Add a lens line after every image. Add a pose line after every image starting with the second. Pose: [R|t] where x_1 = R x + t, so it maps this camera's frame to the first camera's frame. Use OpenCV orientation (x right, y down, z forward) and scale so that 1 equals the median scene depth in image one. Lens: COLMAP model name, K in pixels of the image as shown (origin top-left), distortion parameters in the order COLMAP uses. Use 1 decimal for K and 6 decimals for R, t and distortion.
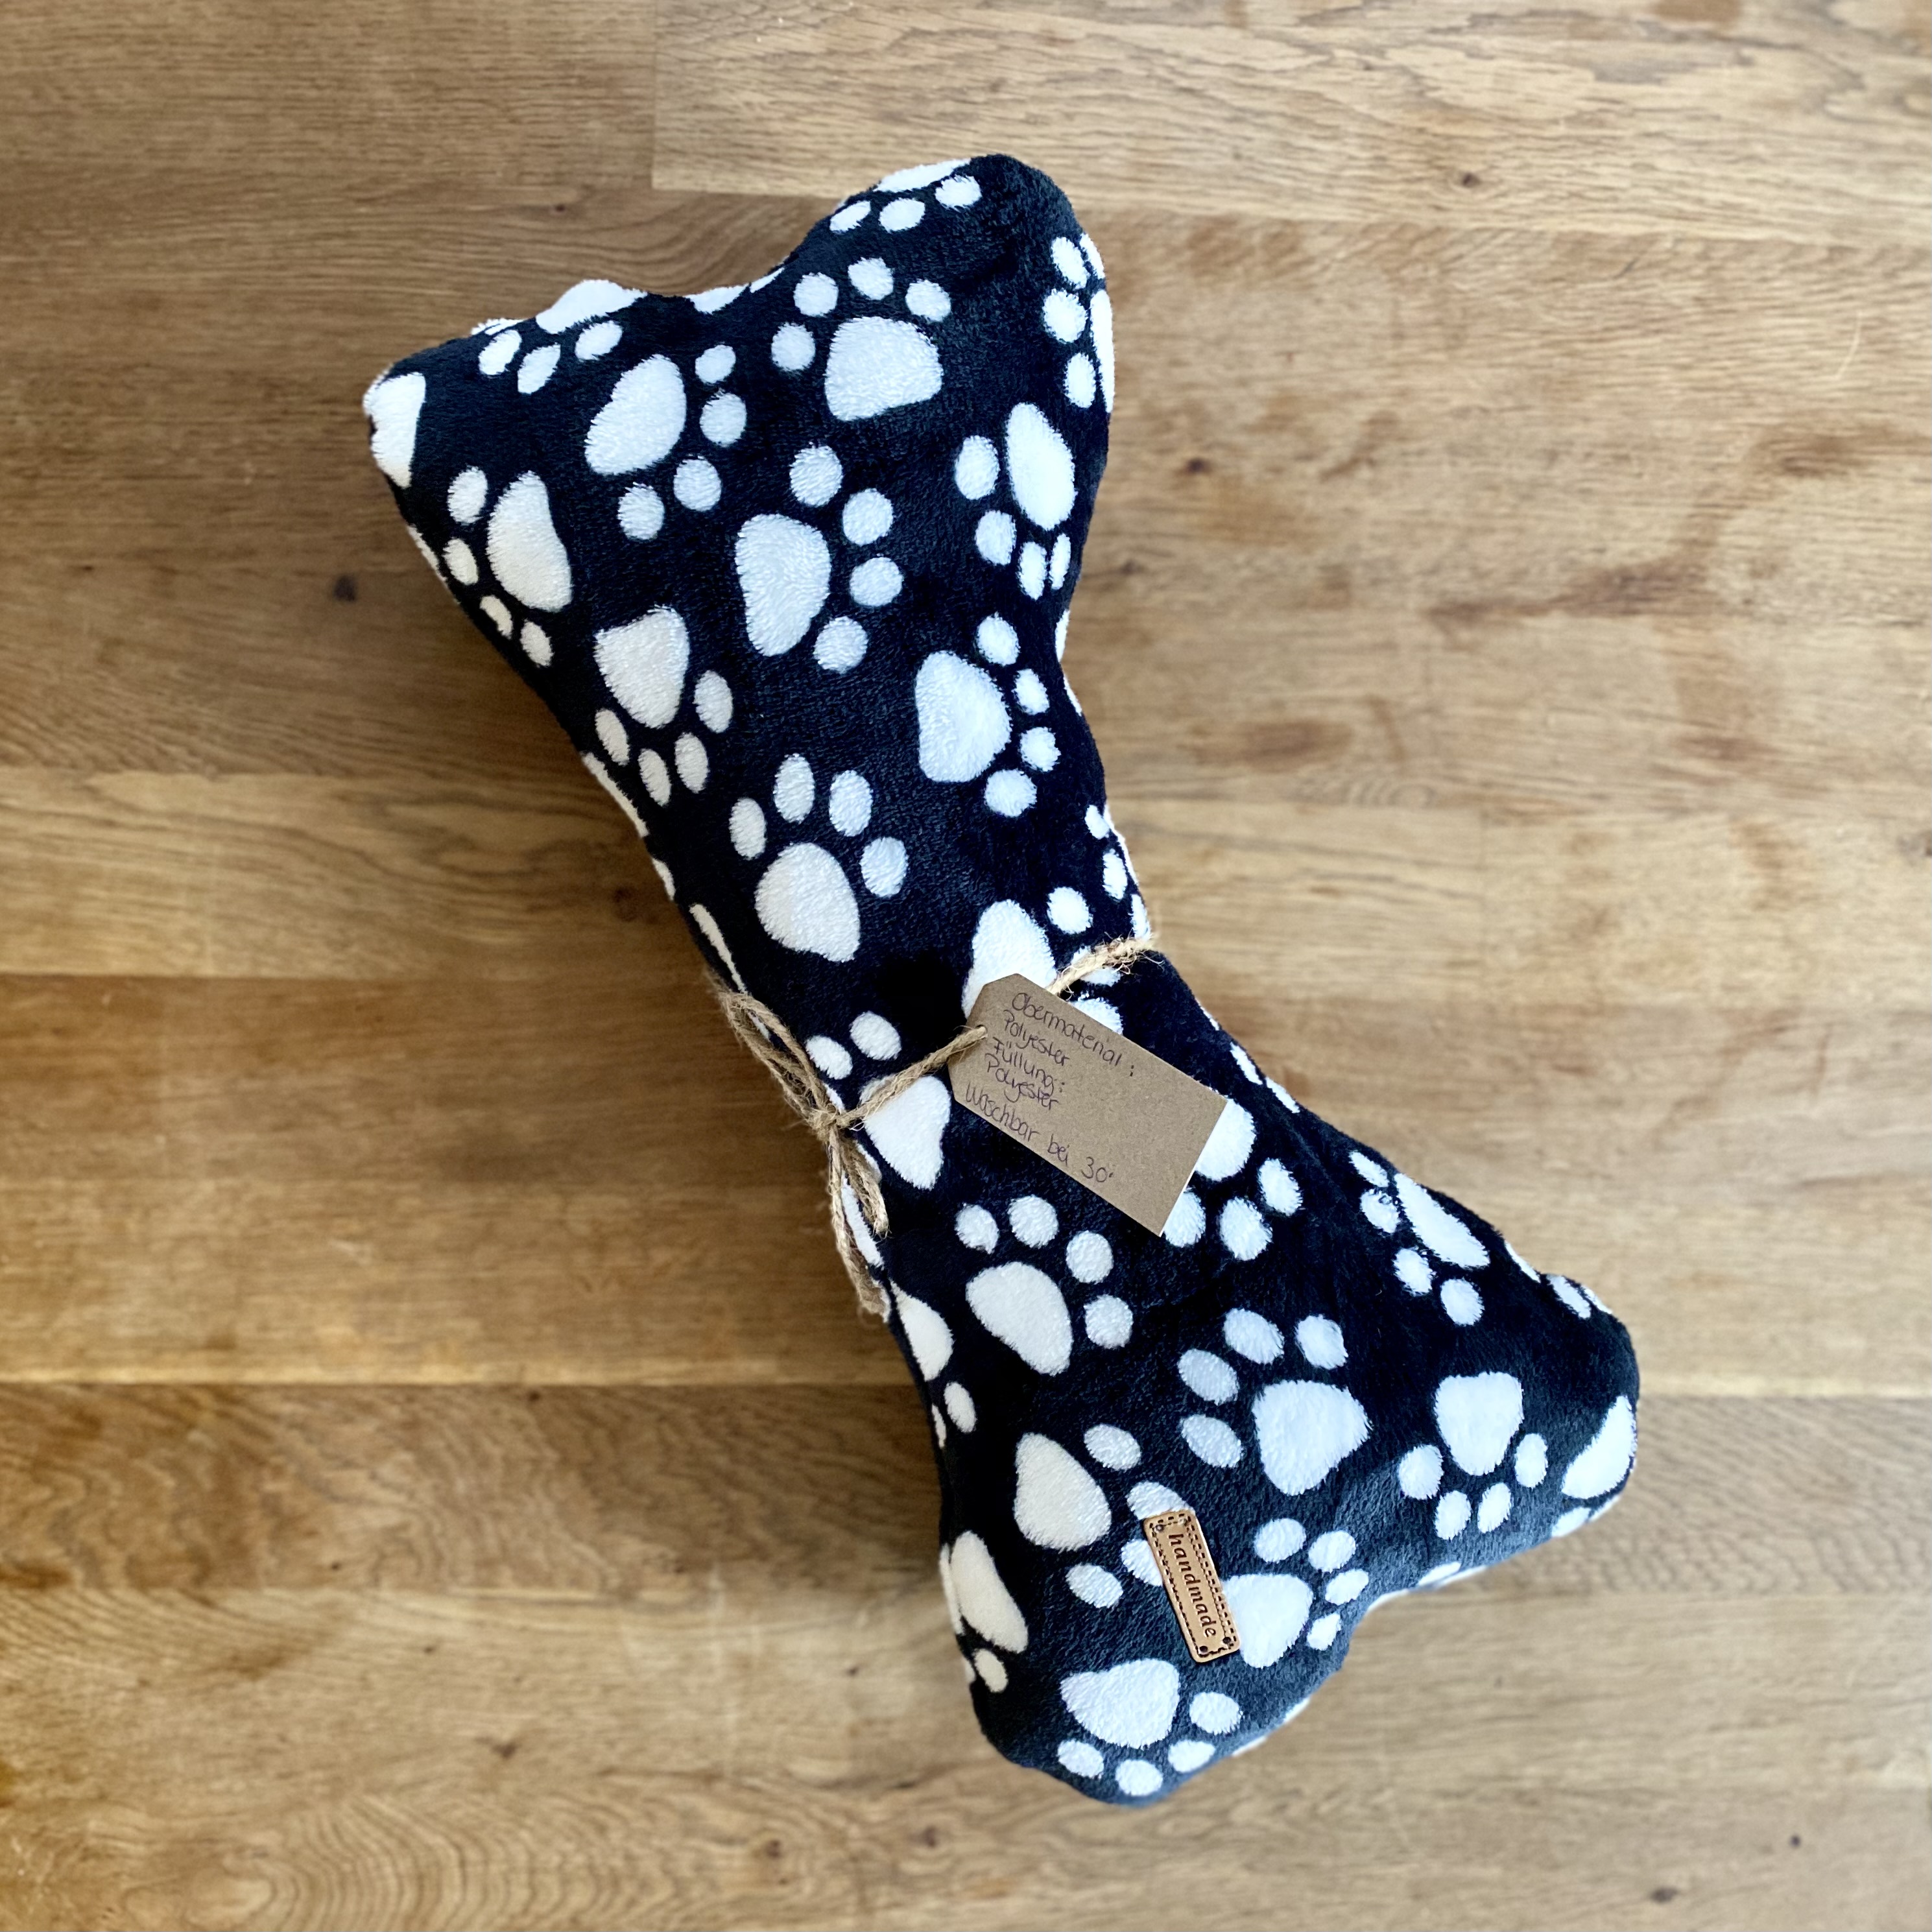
lens RADIAL K [[1940.1, 0, 966.0], [0, 1940.1, 966.0], [0, 0, 1]] dist [0.074390, -0.102516]
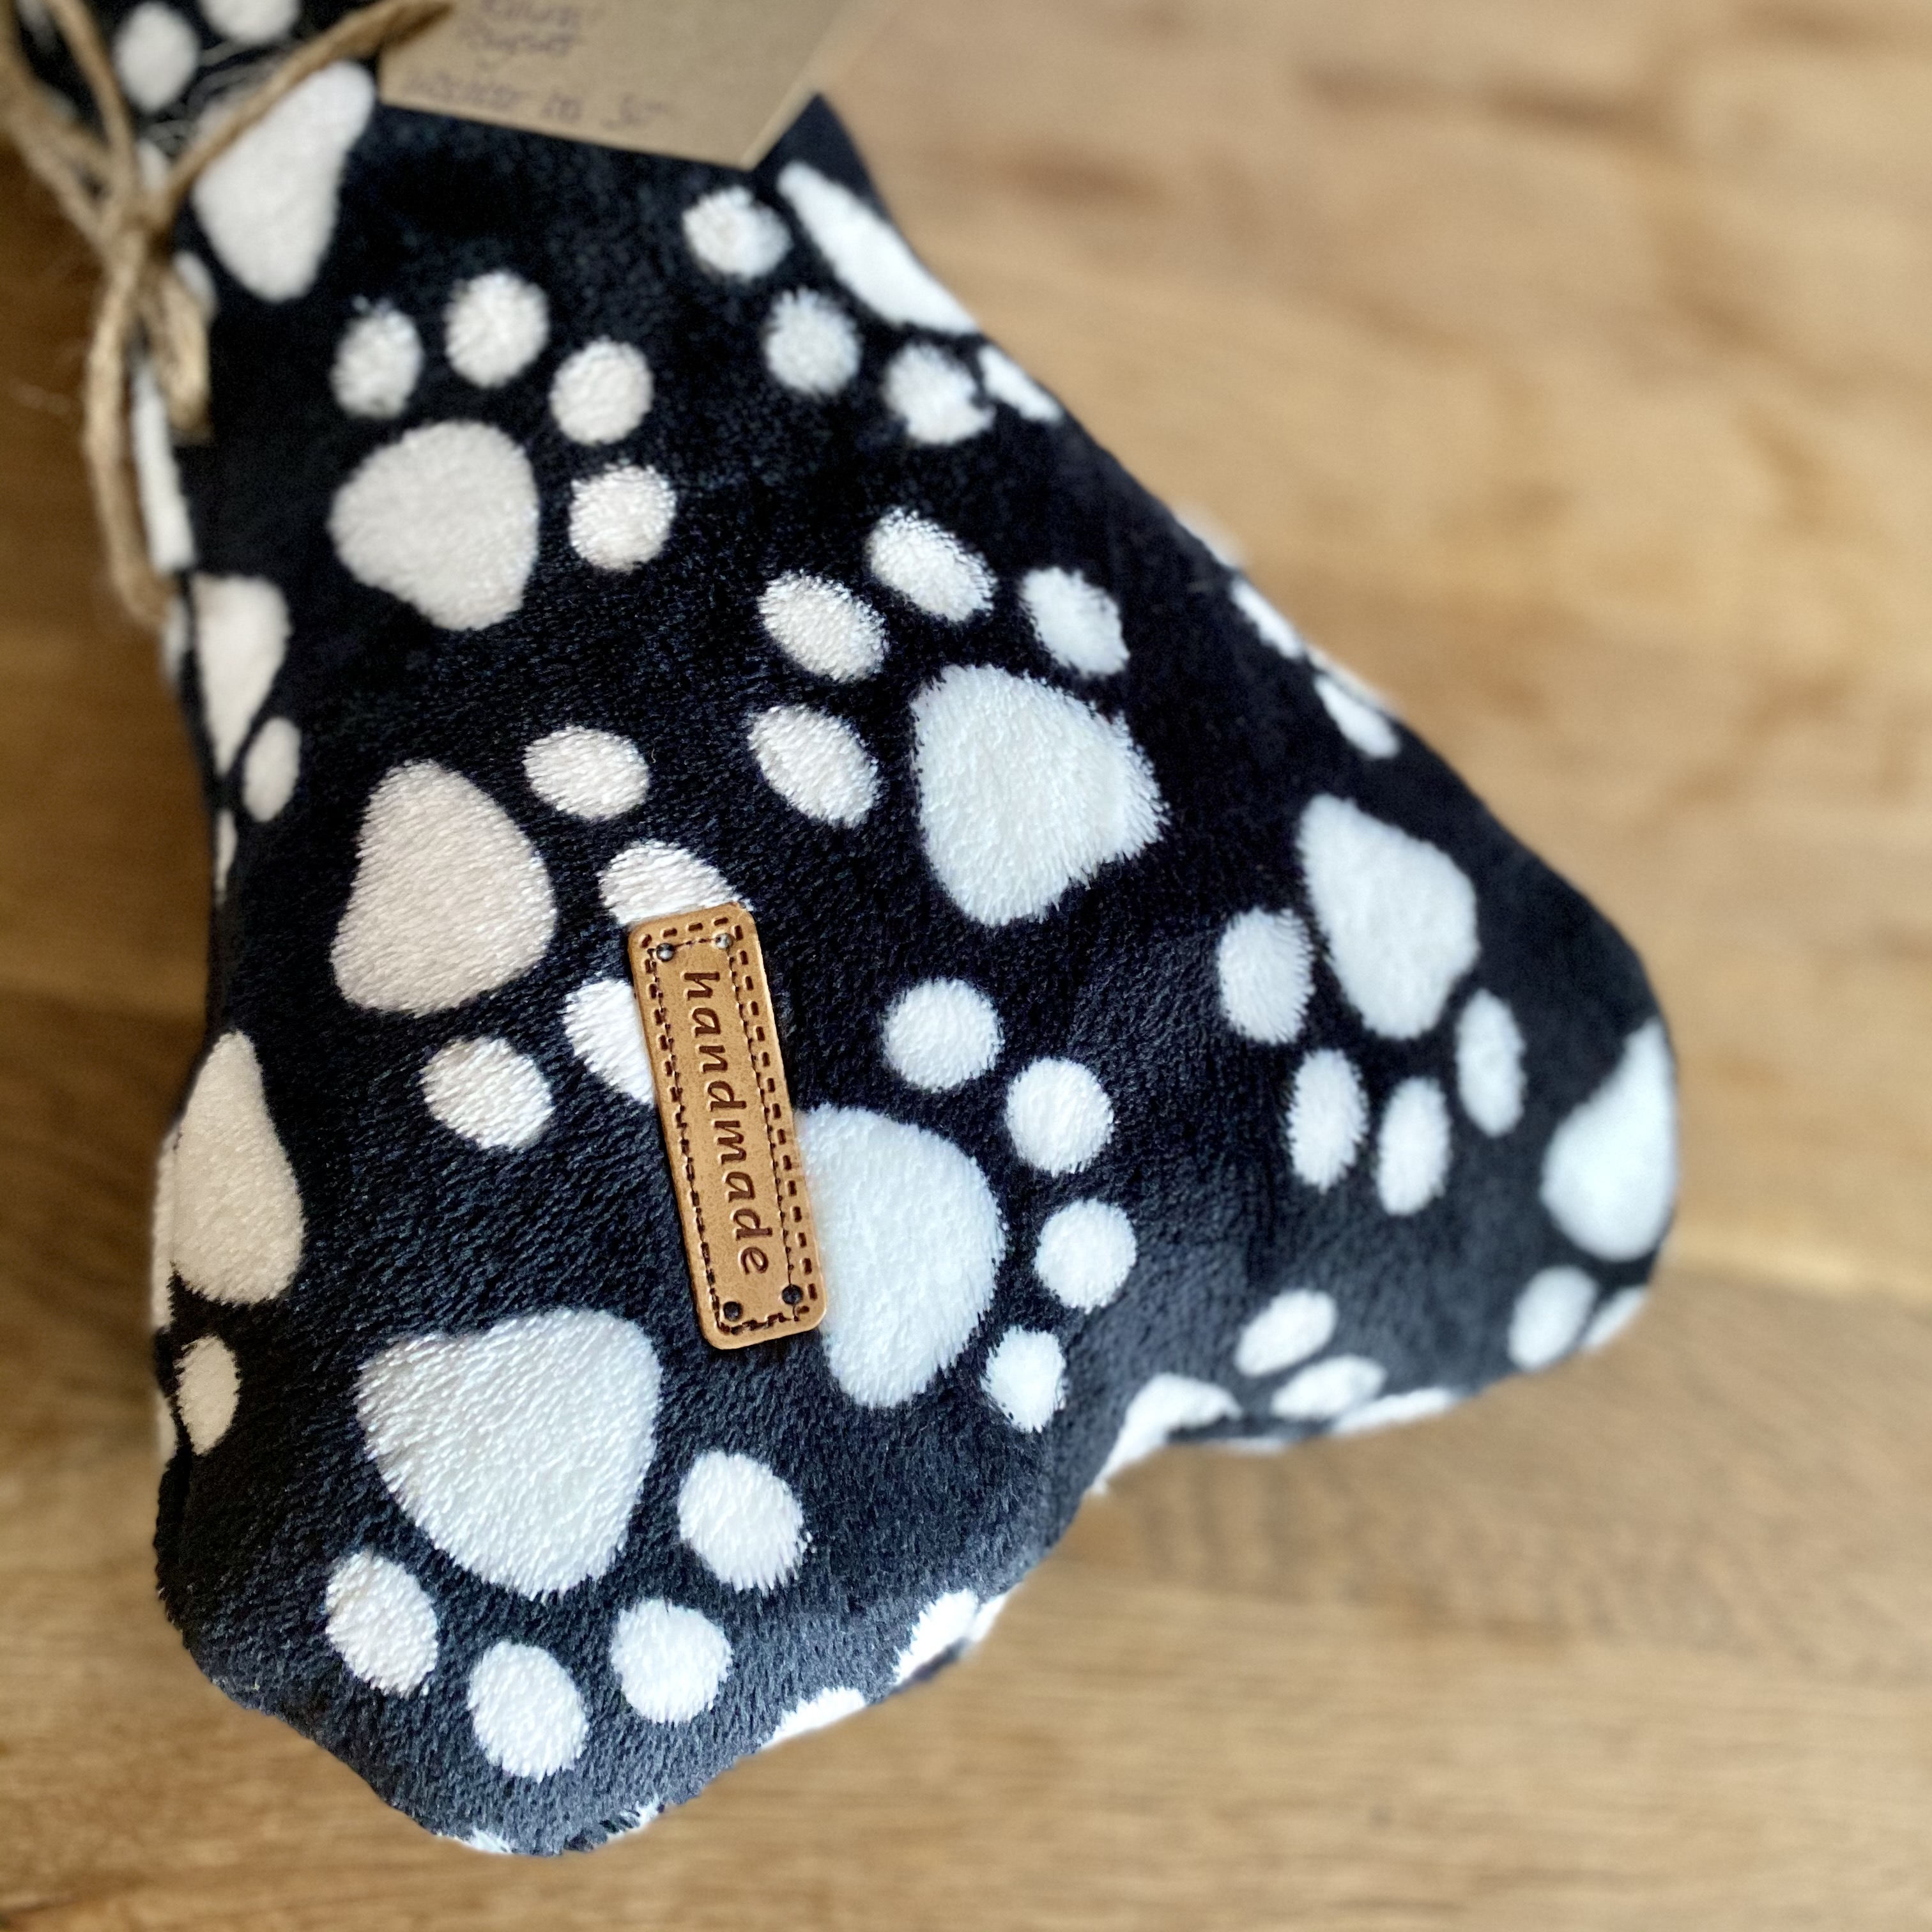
lens RADIAL K [[1940.1, 0, 966.0], [0, 1940.1, 966.0], [0, 0, 1]] dist [0.074390, -0.102516]
pose [[0.986591, 0.137882, 0.087336, 0.125134], [-0.090397, 0.907144, -0.410996, 0.450226], [-0.135895, 0.397590, 0.907444, 0.602396]]
